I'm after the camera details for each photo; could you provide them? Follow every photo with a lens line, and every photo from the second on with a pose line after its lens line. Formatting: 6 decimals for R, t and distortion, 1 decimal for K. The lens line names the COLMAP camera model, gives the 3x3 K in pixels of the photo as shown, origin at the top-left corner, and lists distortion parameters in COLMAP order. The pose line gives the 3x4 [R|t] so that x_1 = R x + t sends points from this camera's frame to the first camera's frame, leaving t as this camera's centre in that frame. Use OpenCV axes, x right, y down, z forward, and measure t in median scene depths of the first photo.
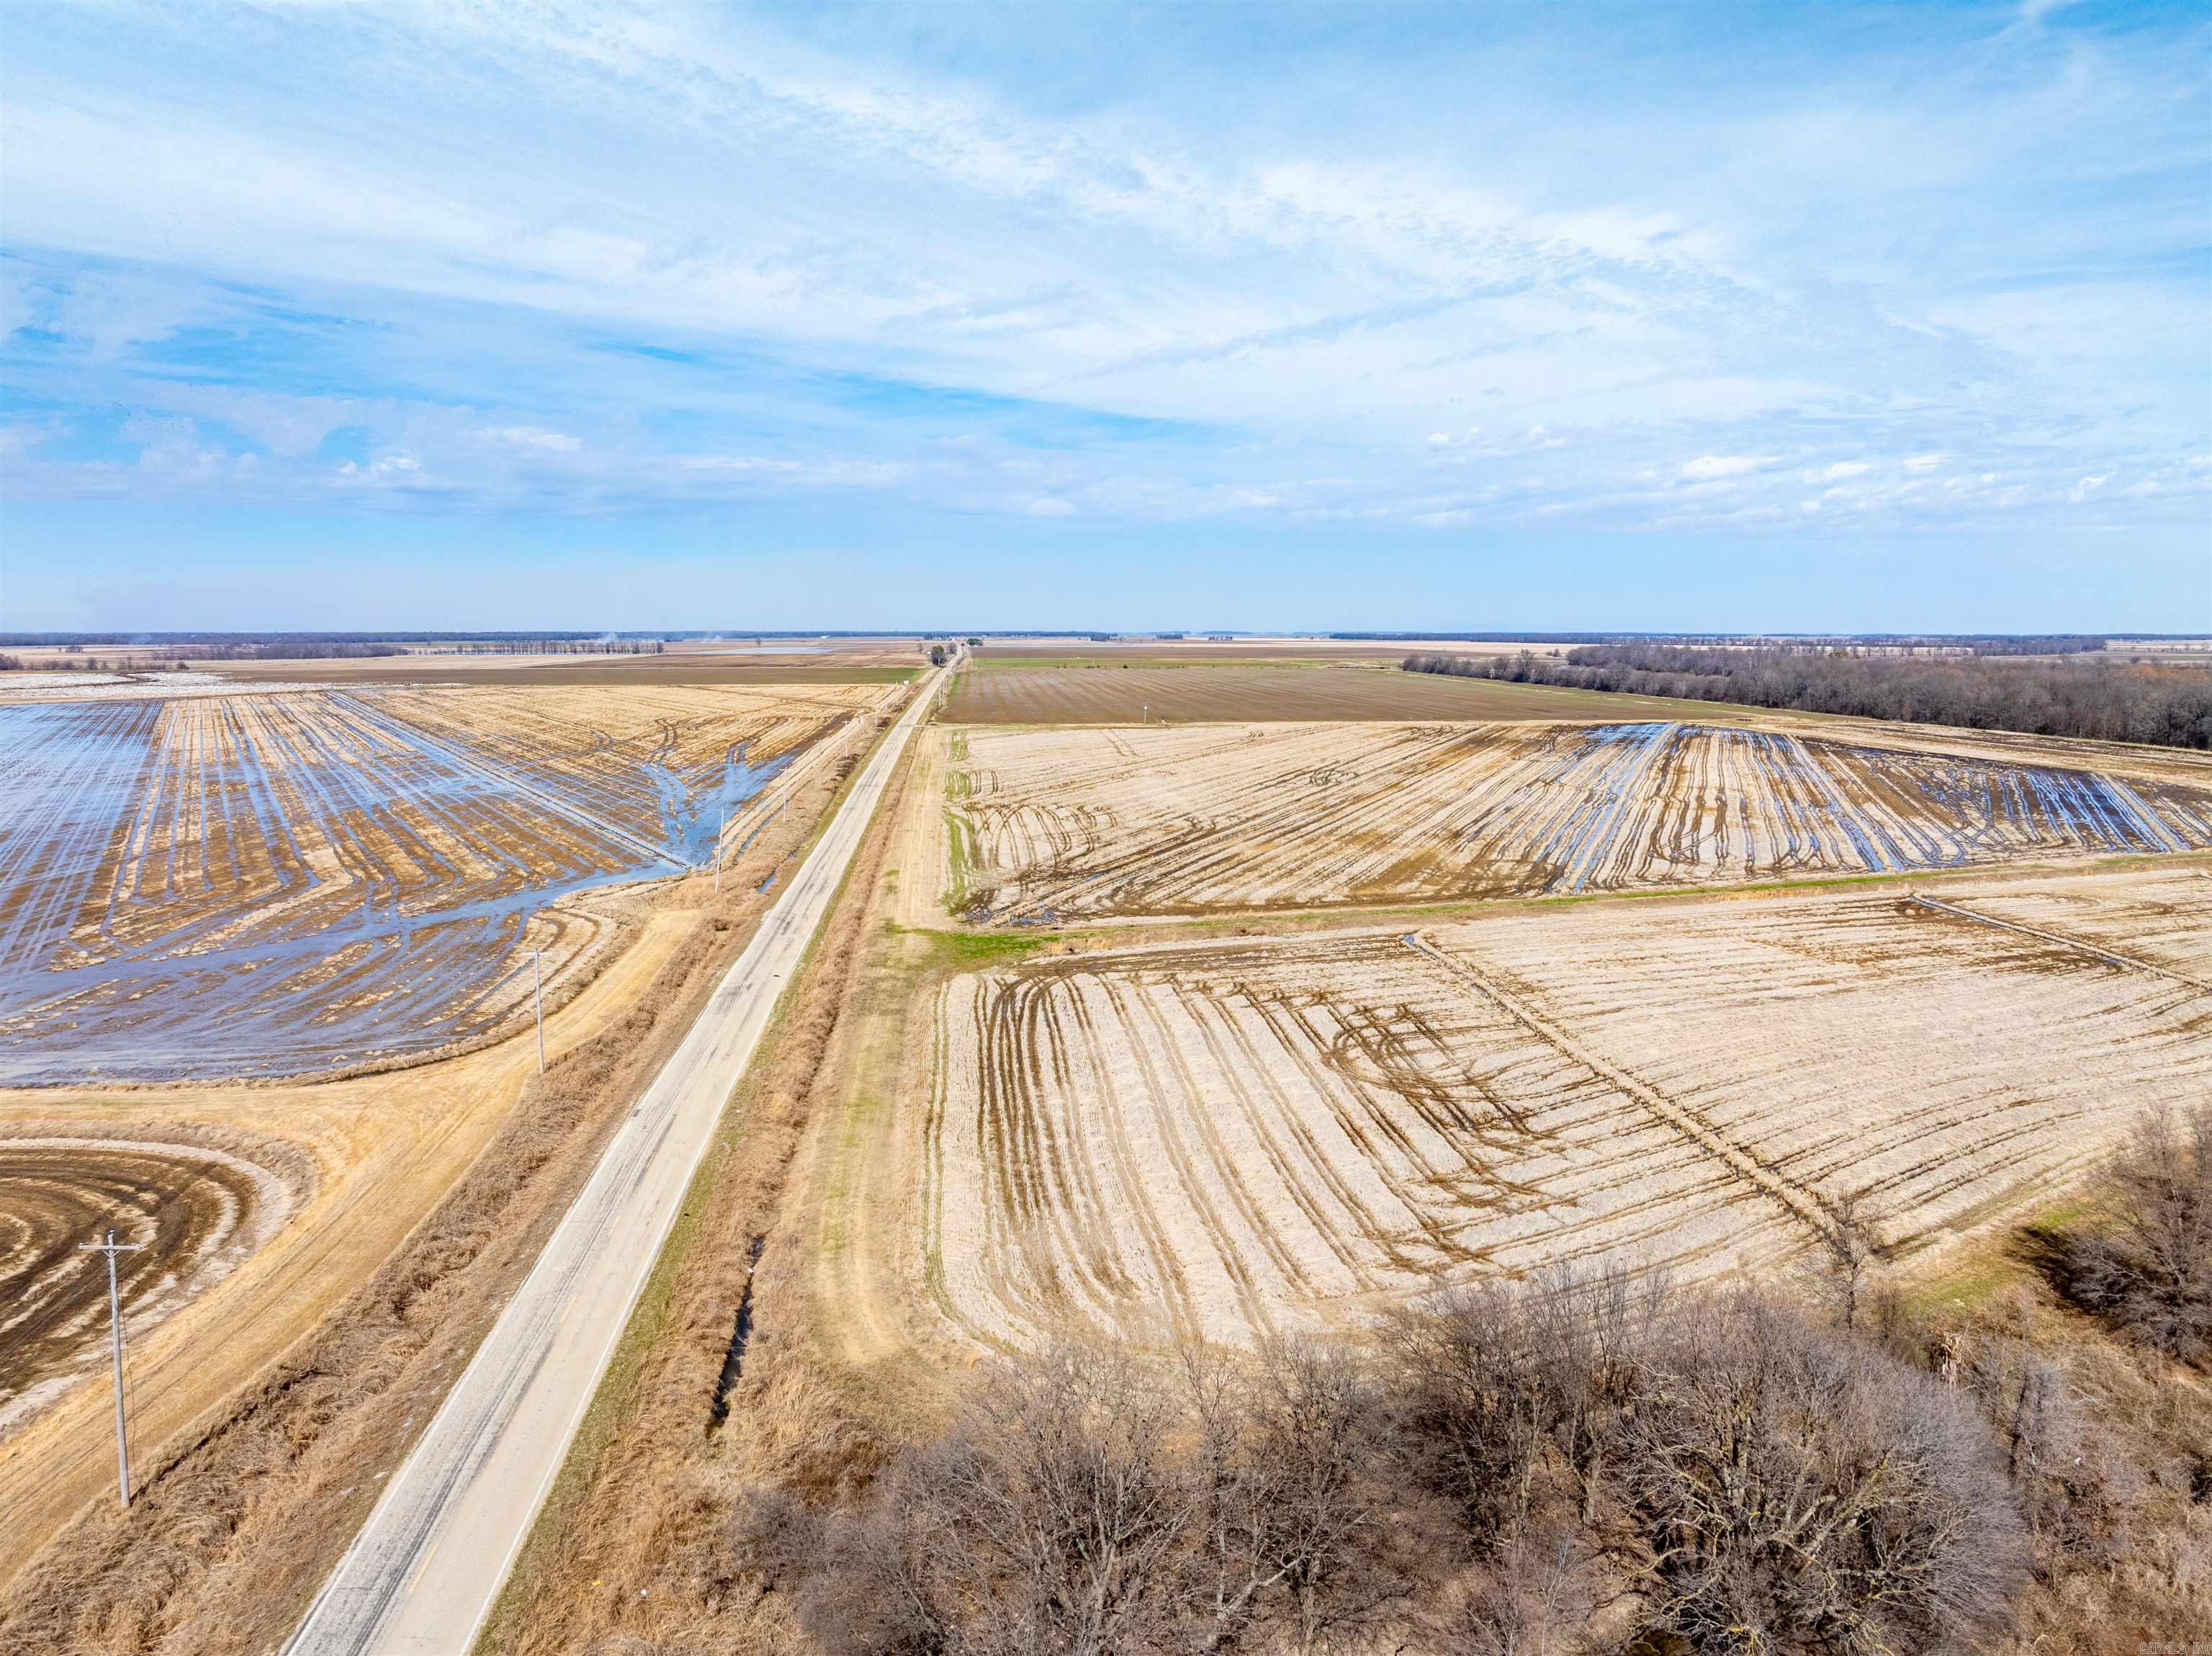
lens RADIAL K [[1537.1, 0, 1097.8], [0, 1537.1, 959.9], [0, 0, 1]] dist [-0.032029, 0.026705]
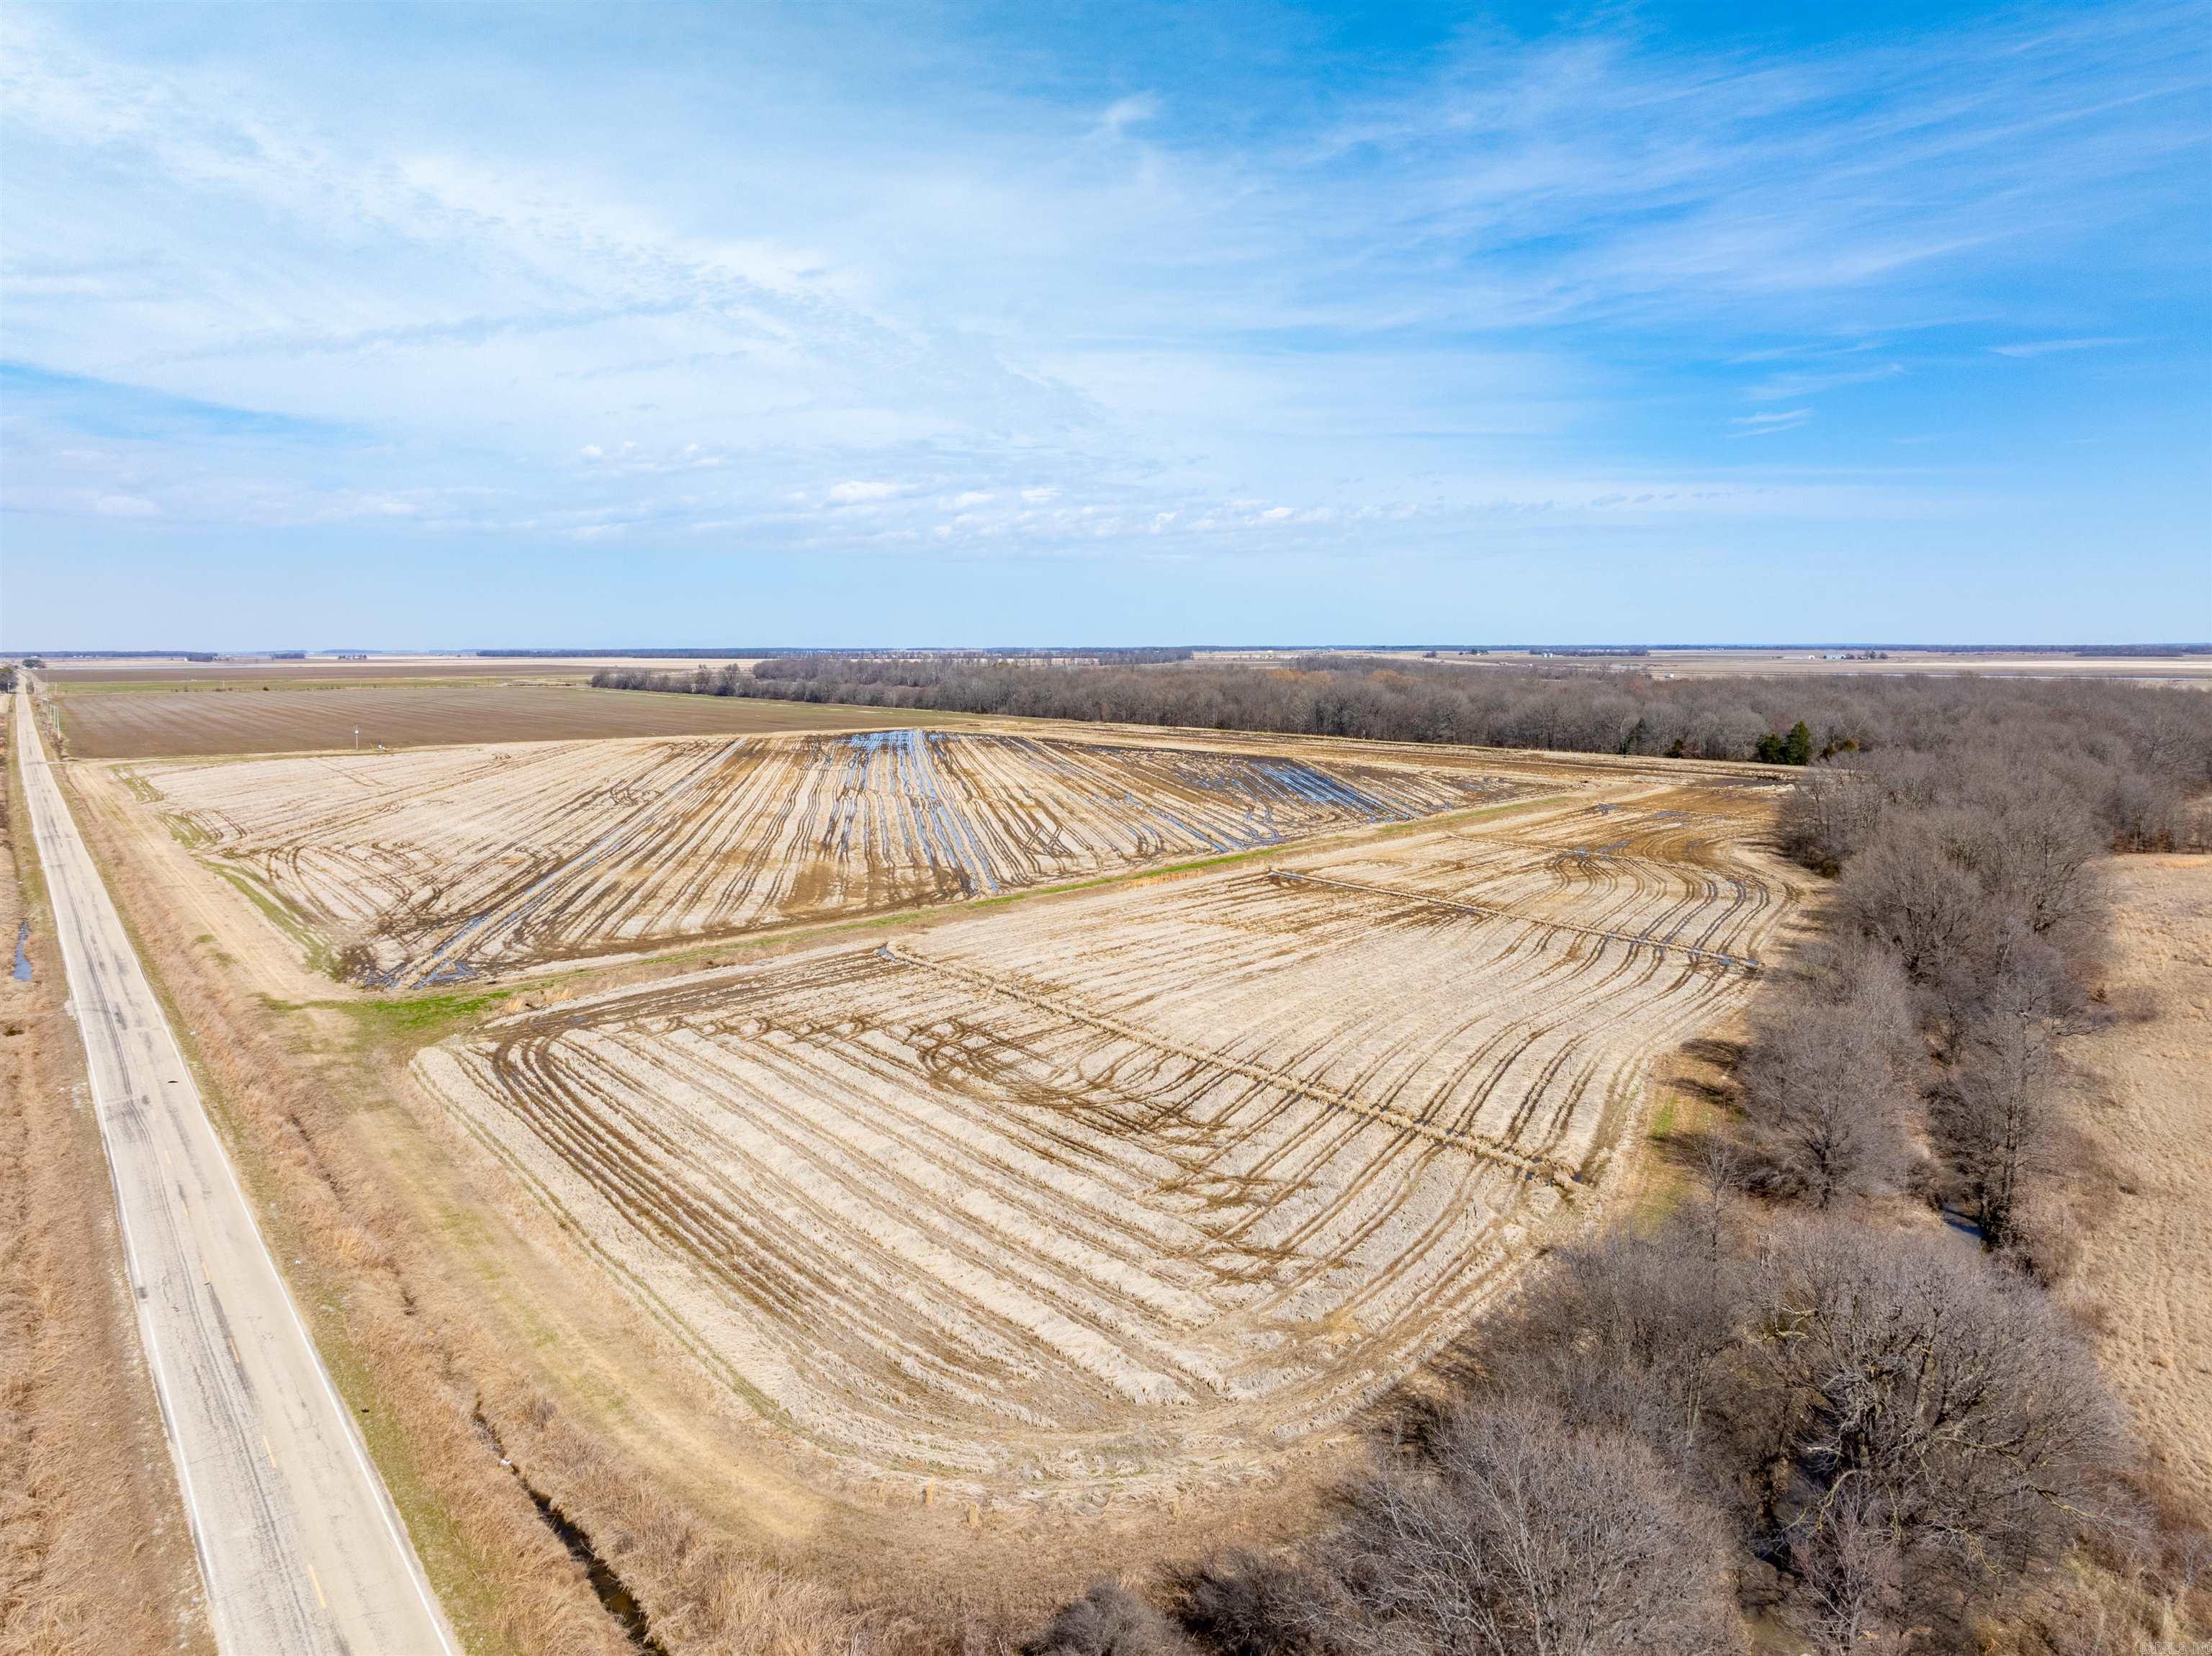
lens RADIAL K [[1588.4, 0, 1106.0], [0, 1588.4, 828.0], [0, 0, 1]] dist [-0.044123, 0.030002]
pose [[0.861559, -0.059945, 0.504105, -0.105642], [0.109009, 0.991686, -0.068381, -0.005280], [-0.495815, 0.113866, 0.860931, 0.052205]]
